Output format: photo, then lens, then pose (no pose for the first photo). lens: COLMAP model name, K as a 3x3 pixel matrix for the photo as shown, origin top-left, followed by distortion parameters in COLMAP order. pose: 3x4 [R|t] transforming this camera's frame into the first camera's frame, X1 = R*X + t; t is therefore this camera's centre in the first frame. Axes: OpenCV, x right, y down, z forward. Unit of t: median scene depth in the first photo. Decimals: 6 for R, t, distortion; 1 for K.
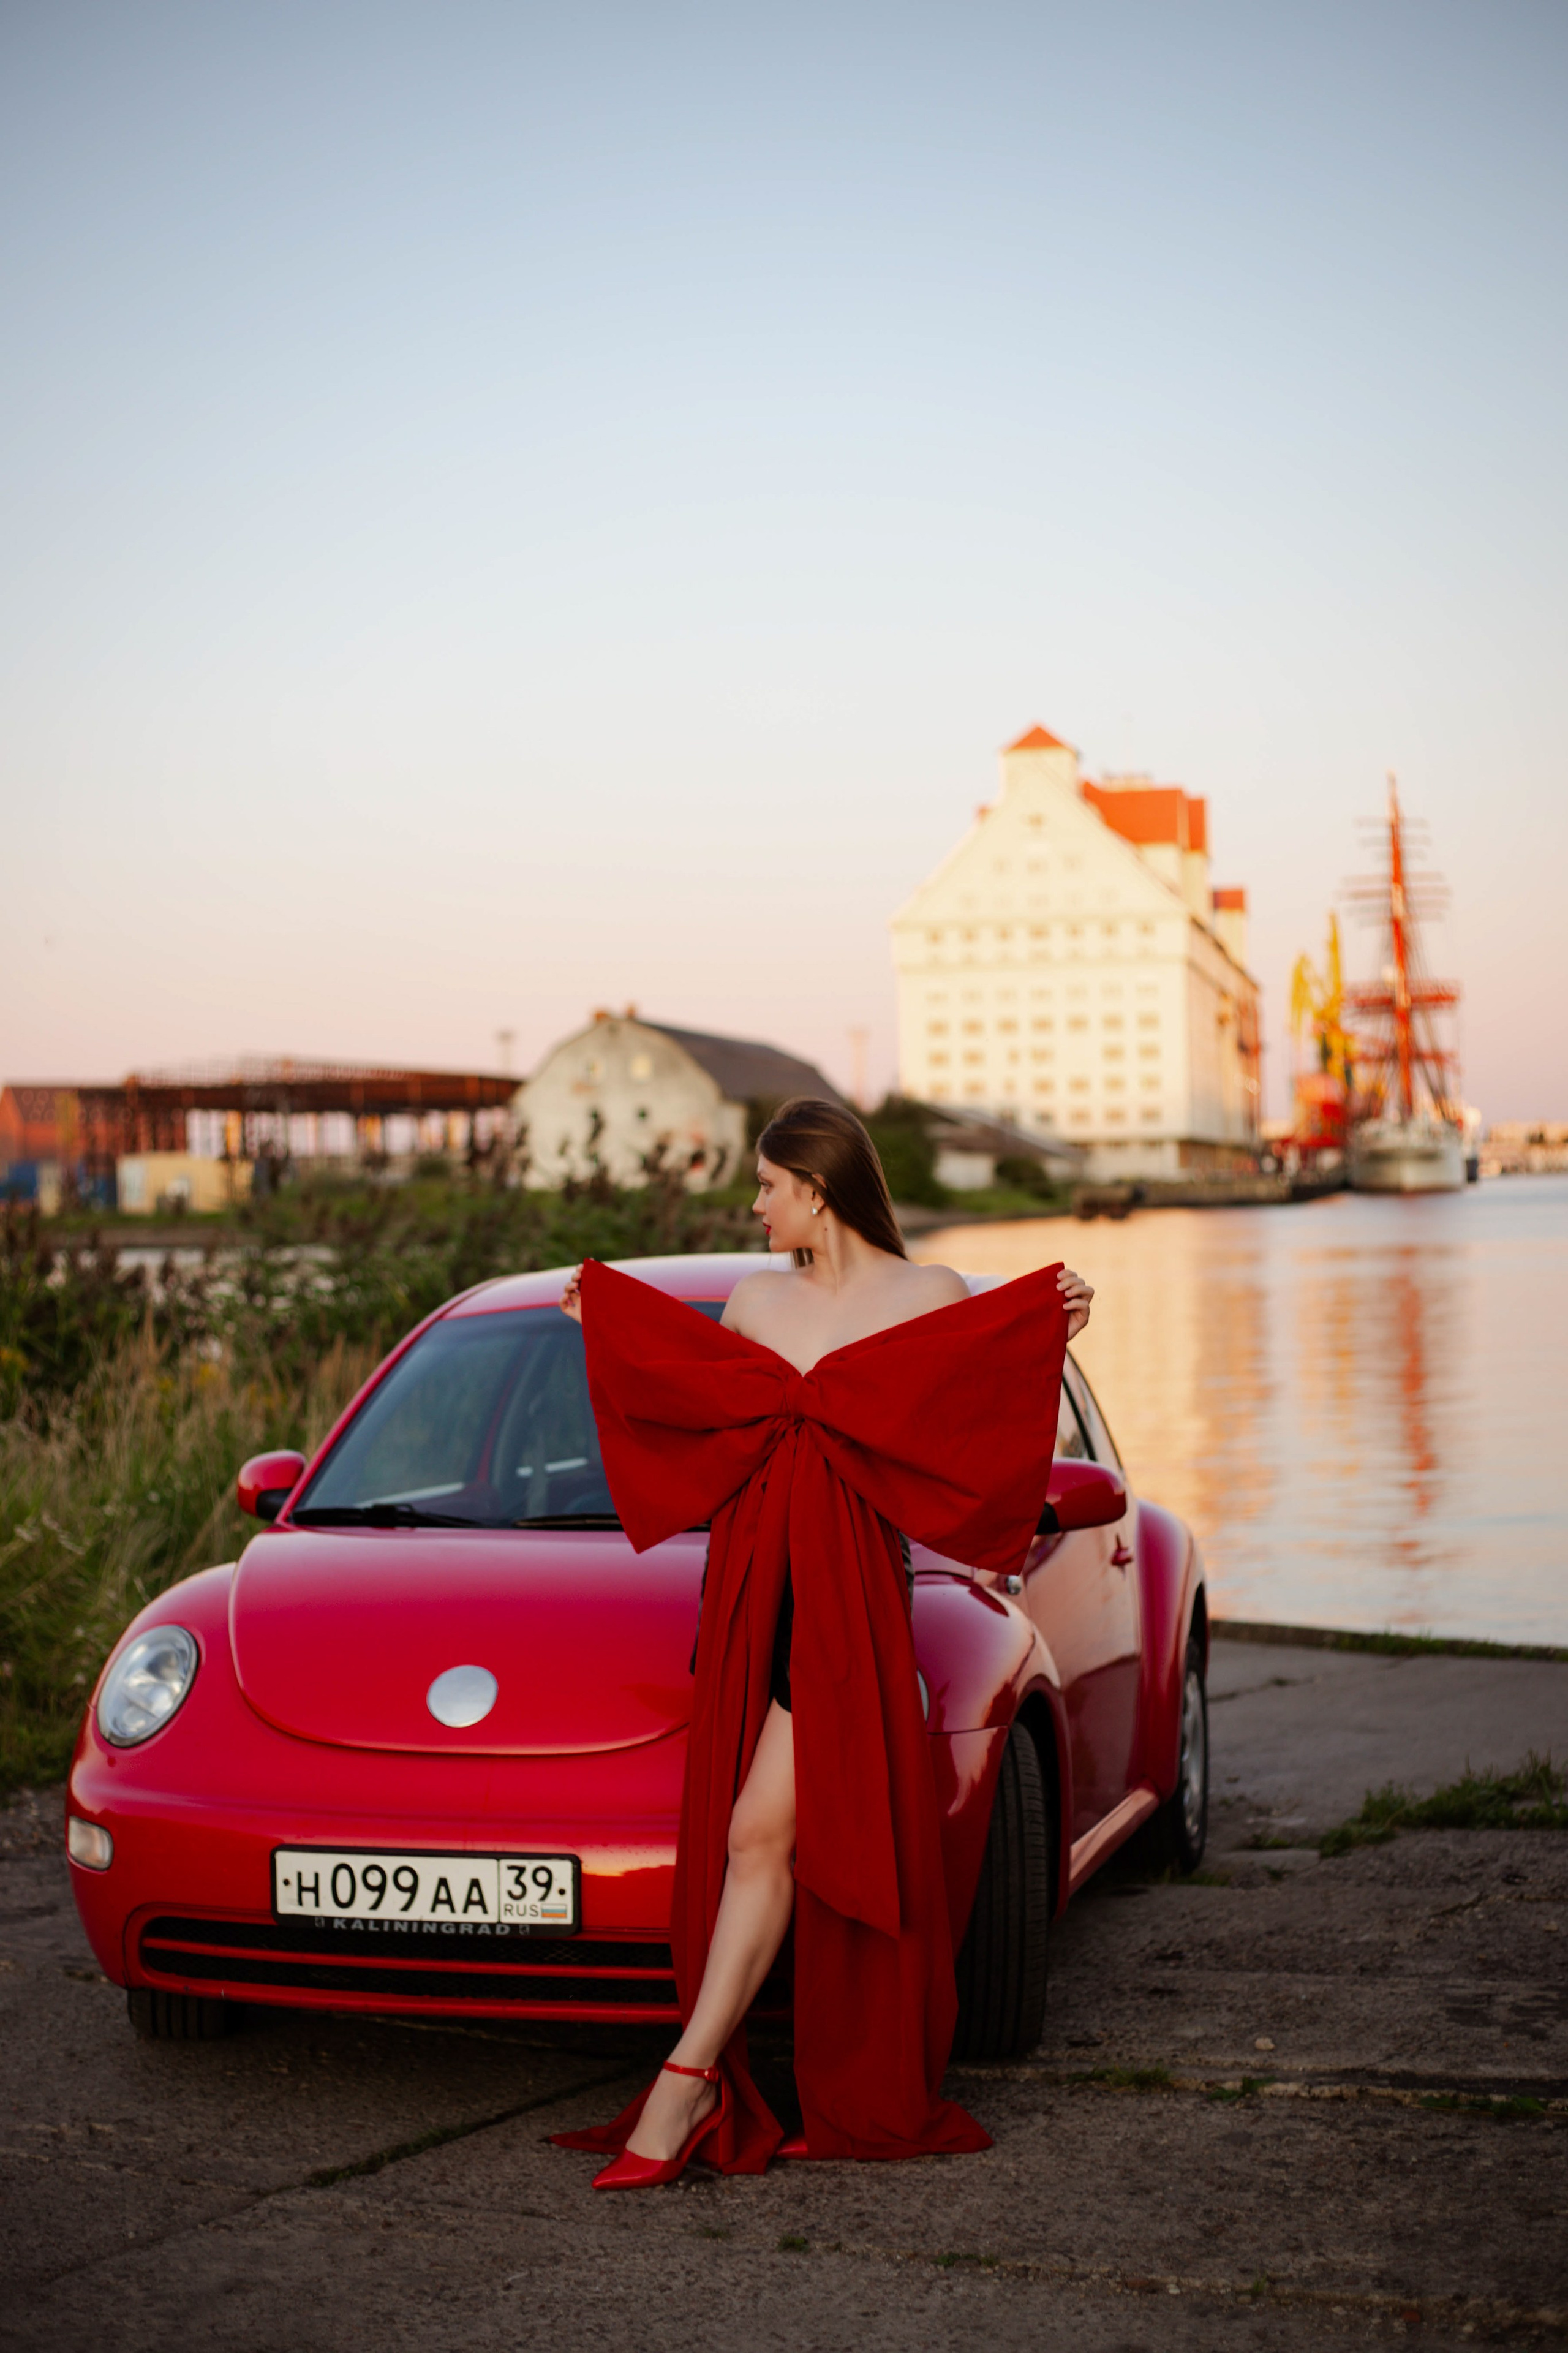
lens RADIAL K [[3392.7, 0, 800.3], [0, 3392.7, 1176.9], [0, 0, 1]] dist [-0.100942, -0.005646]
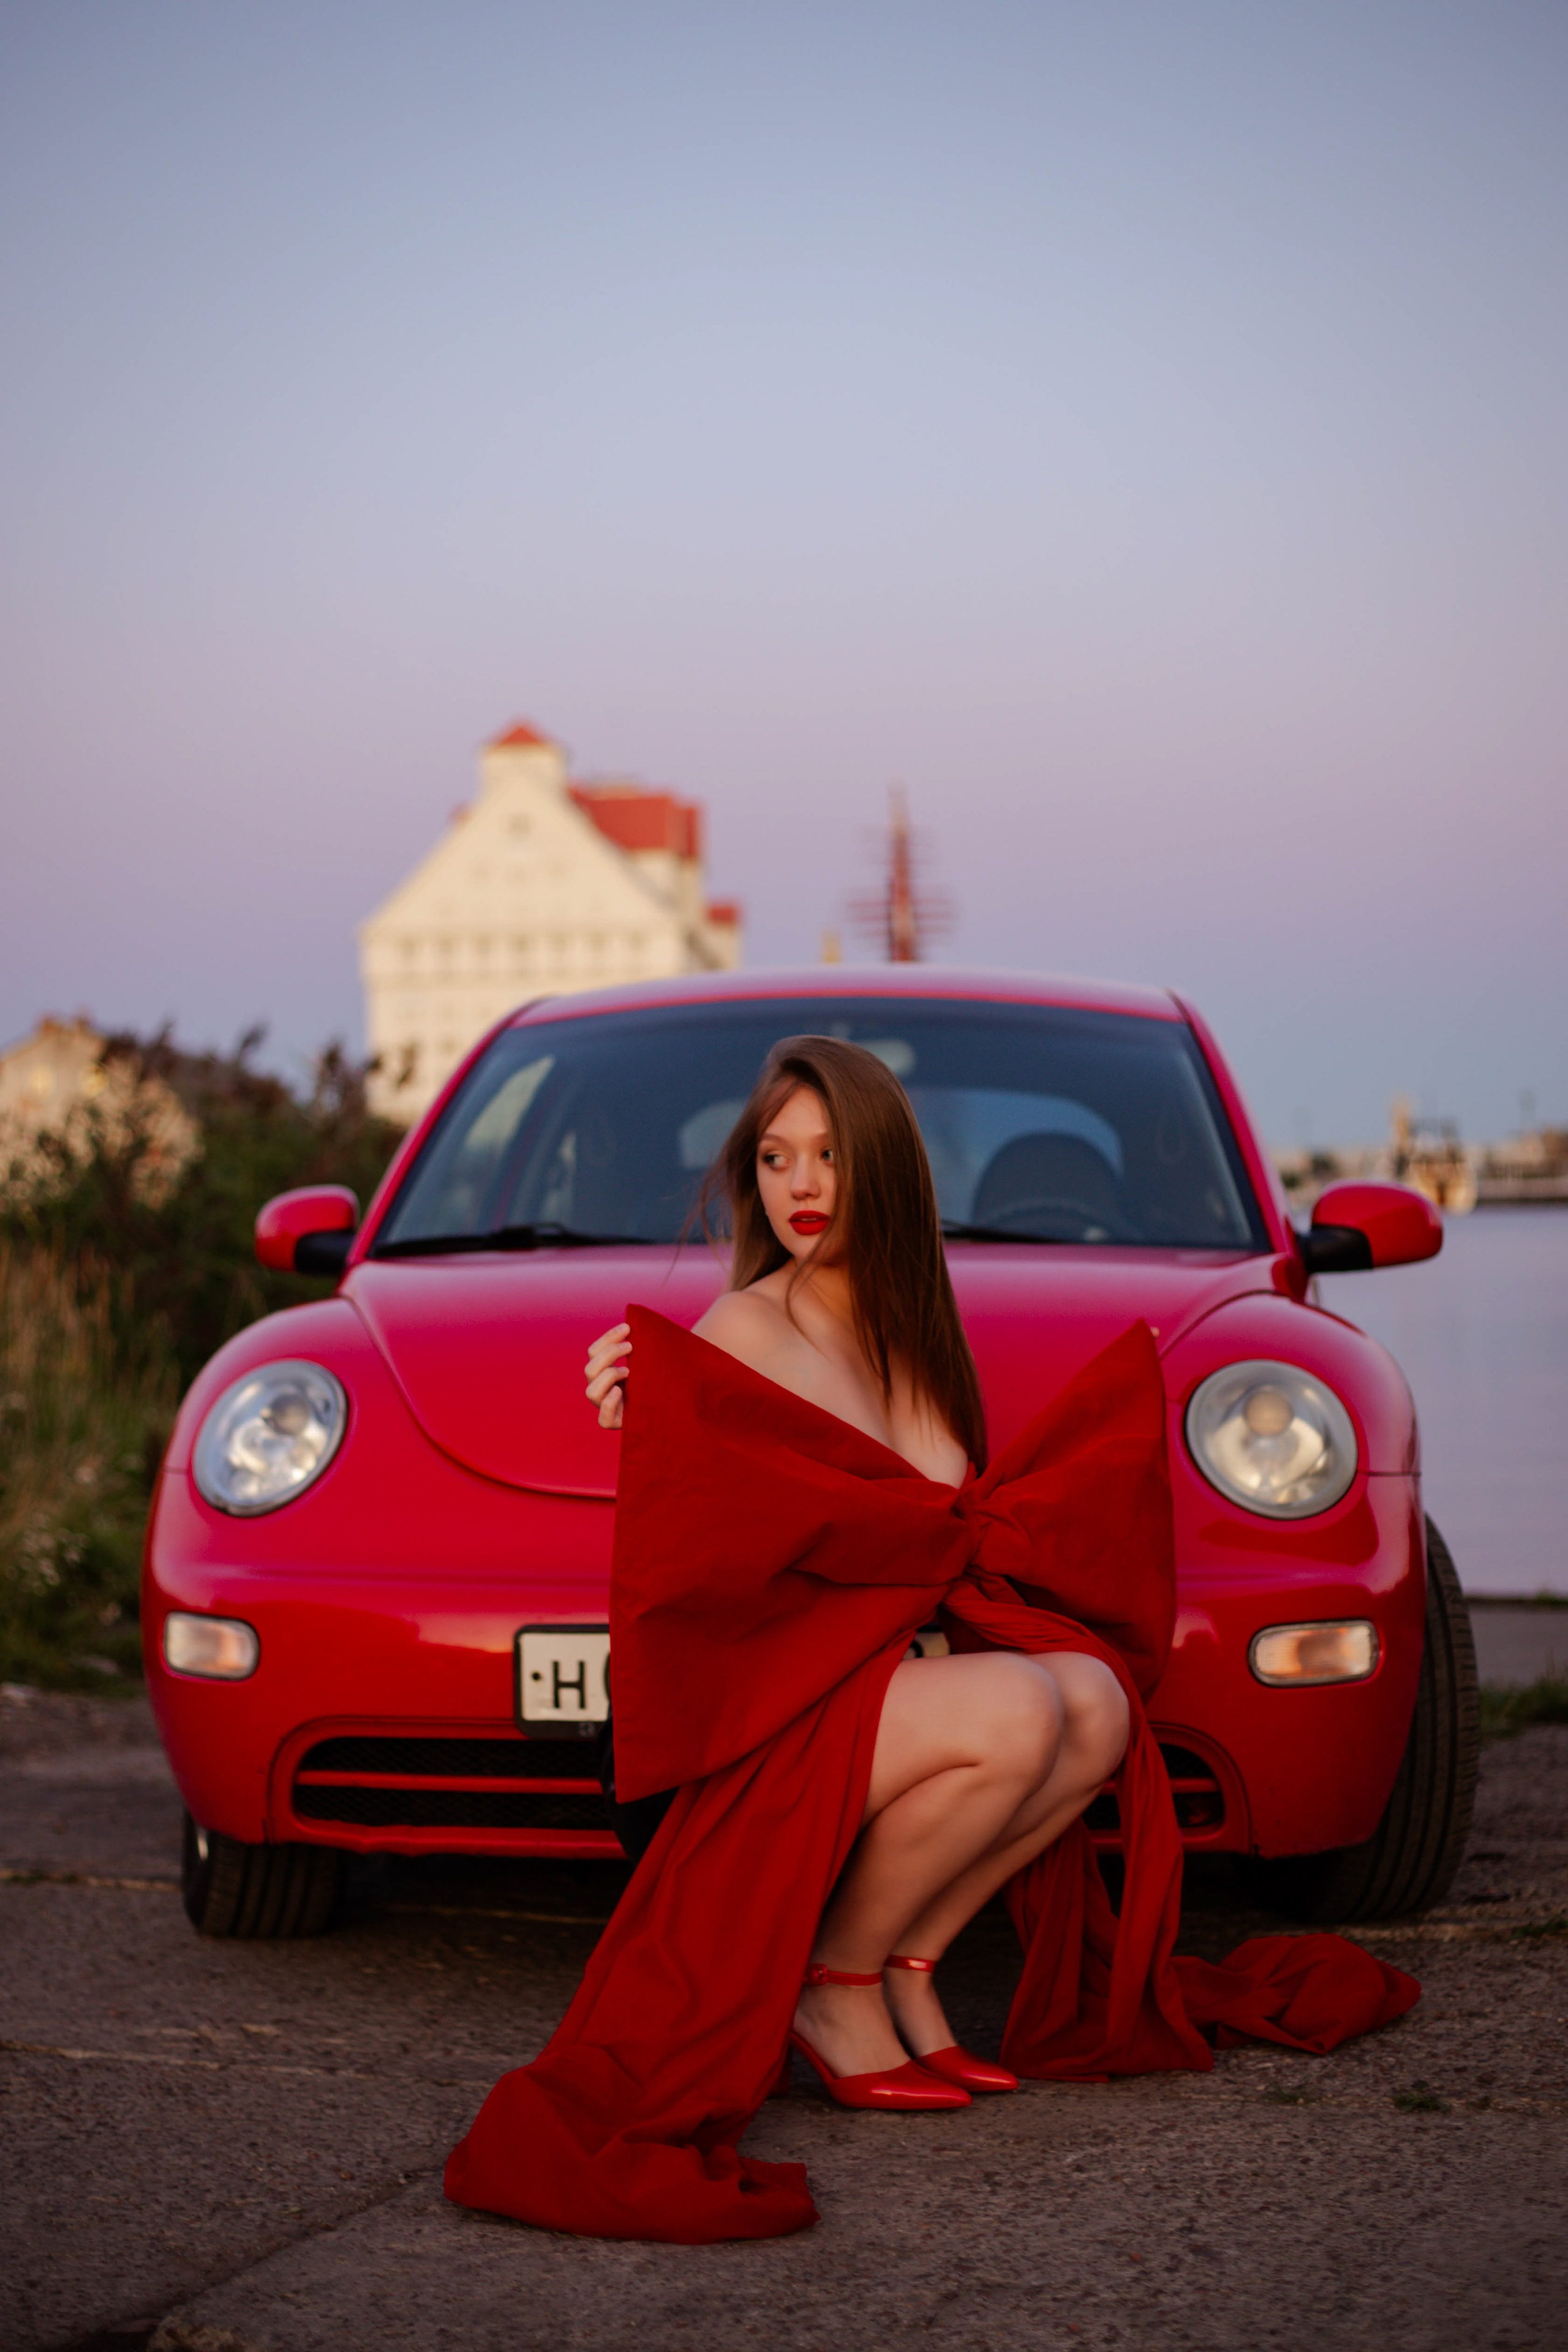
lens RADIAL K [[3669.4, 0, 792.5], [0, 3669.4, 1177.0], [0, 0, 1]] dist [-0.141982, 0.152057]
pose [[0.989345, 0.007309, 0.145408, -0.212441], [-0.005915, 0.999932, -0.010013, 0.109459], [-0.145471, 0.009046, 0.989321, 0.213921]]
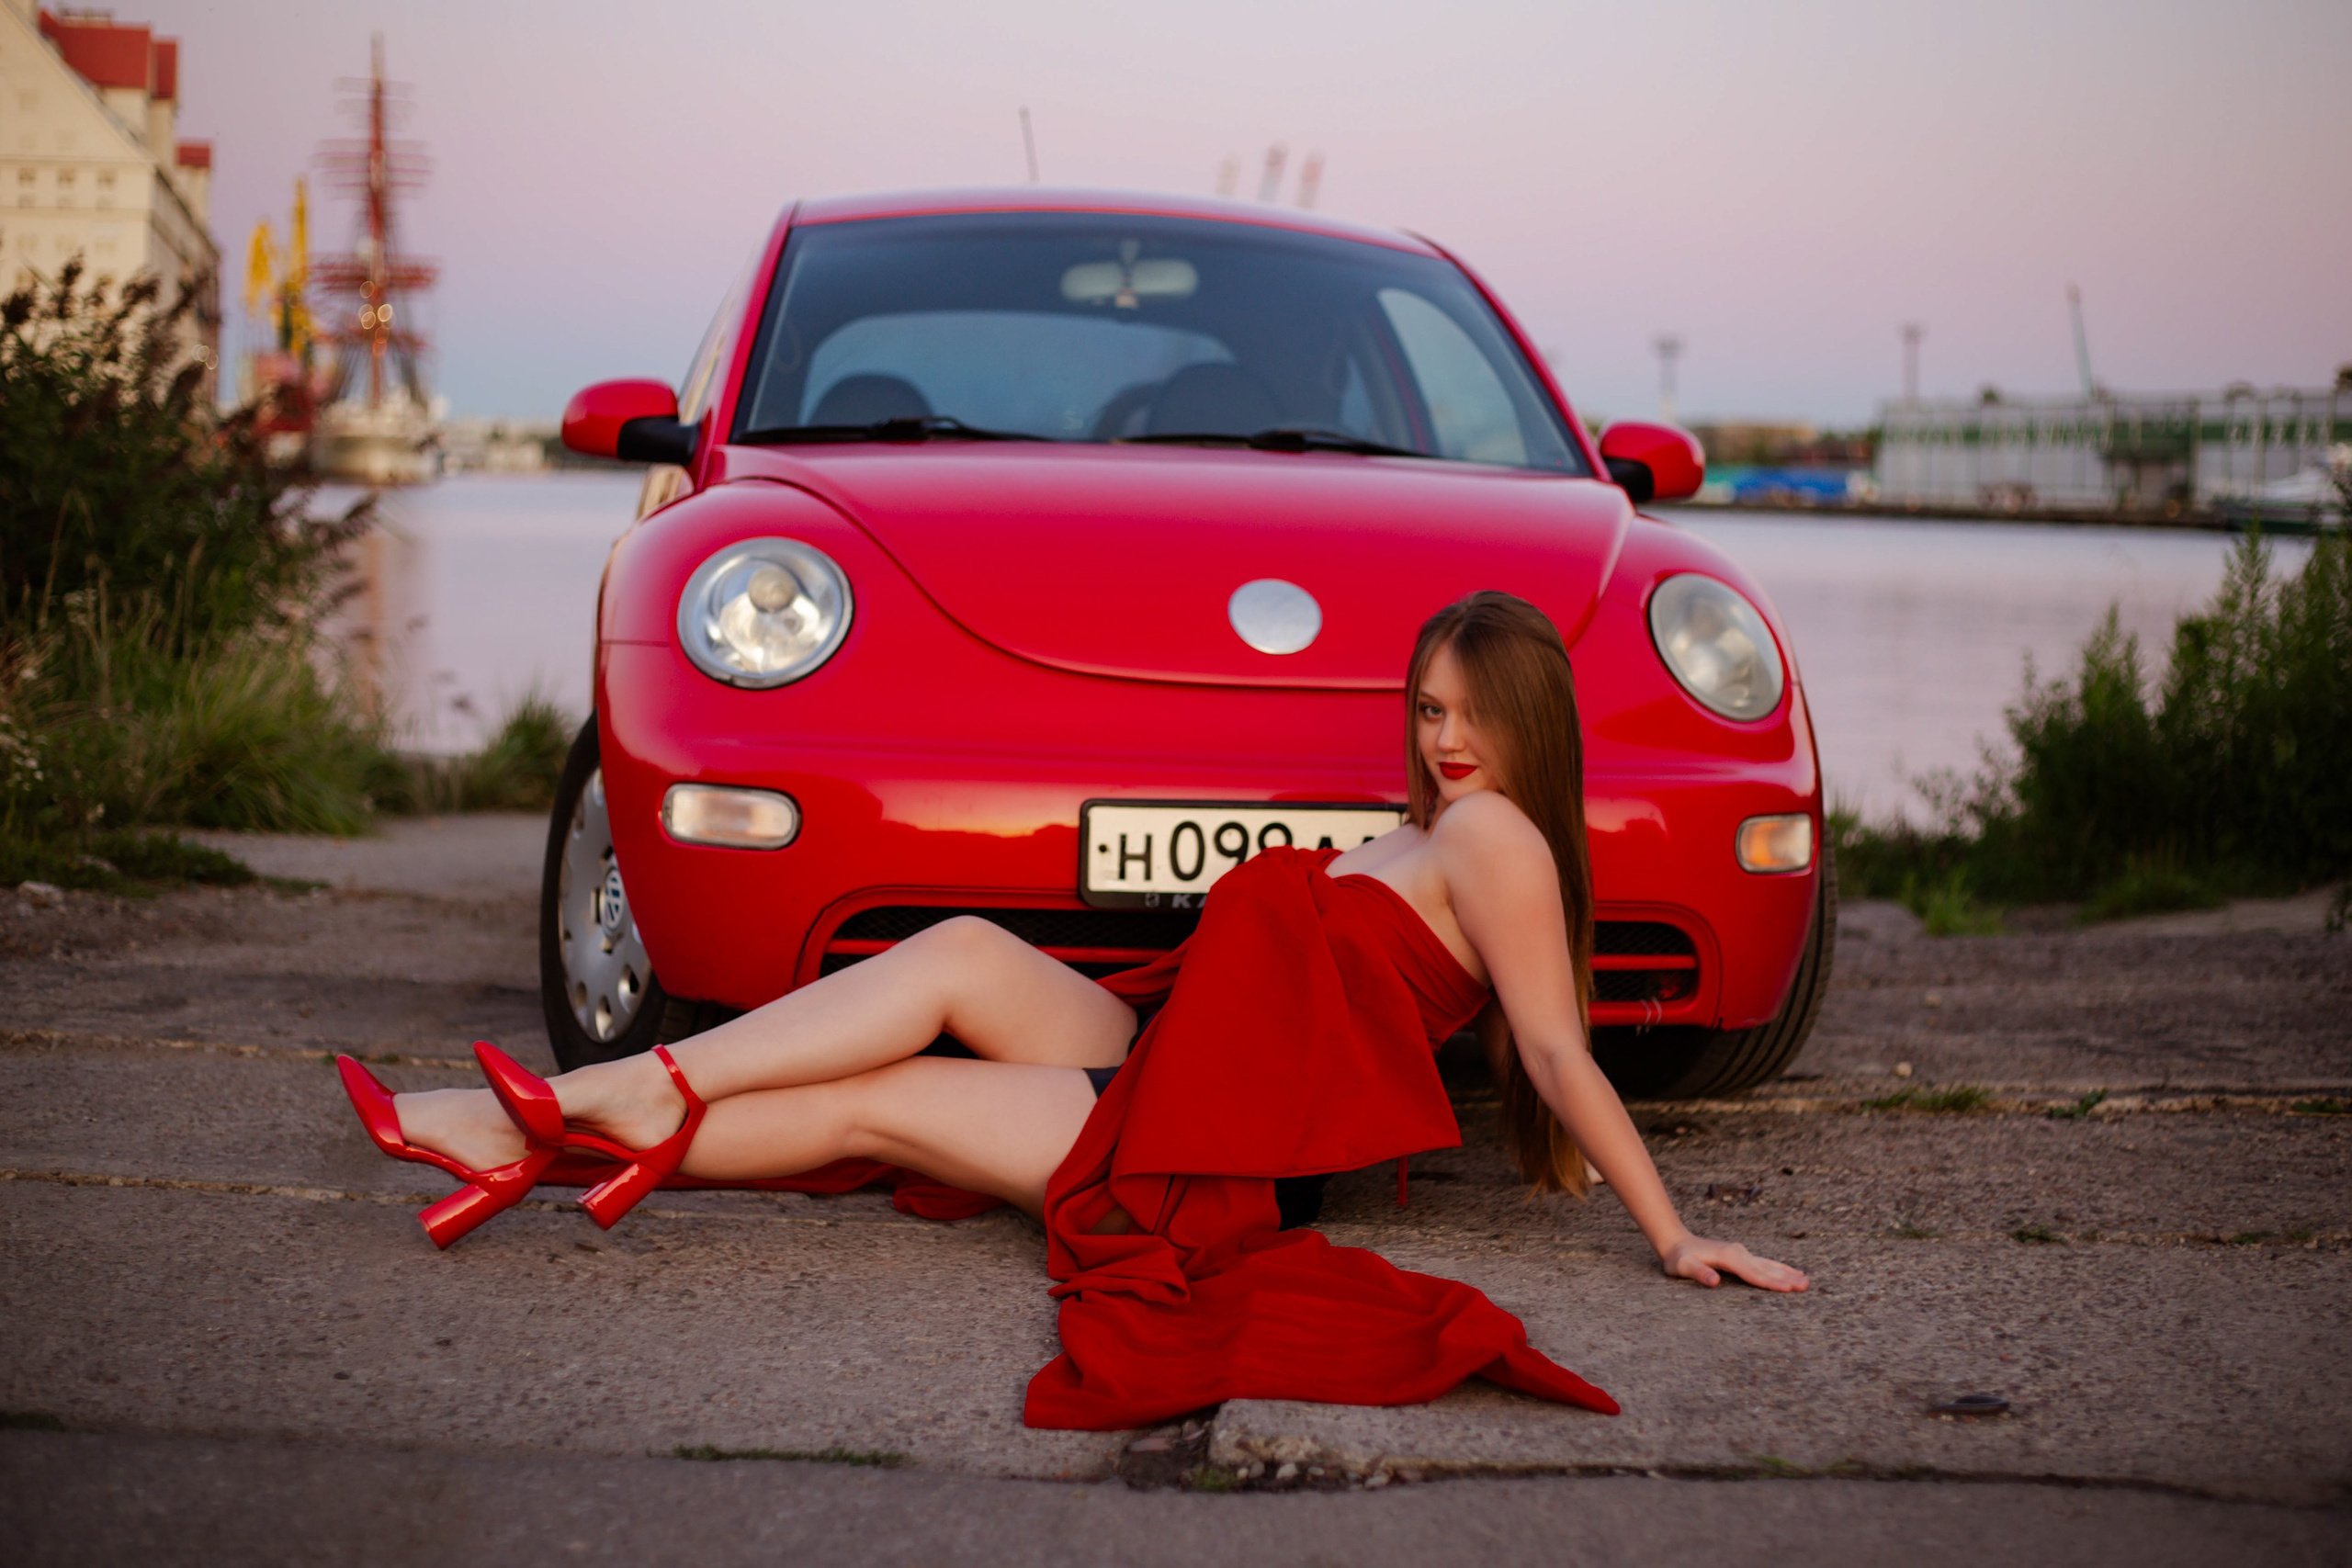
lens RADIAL K [[3556.9, 0, 1167.7], [0, 3556.9, 780.0], [0, 0, 1]] dist [-0.102029, -0.000545]
pose [[0.920193, 0.017678, 0.391064, -0.447013], [-0.051713, 0.995715, 0.076670, 0.132659], [-0.388033, -0.090774, 0.917164, 0.271483]]
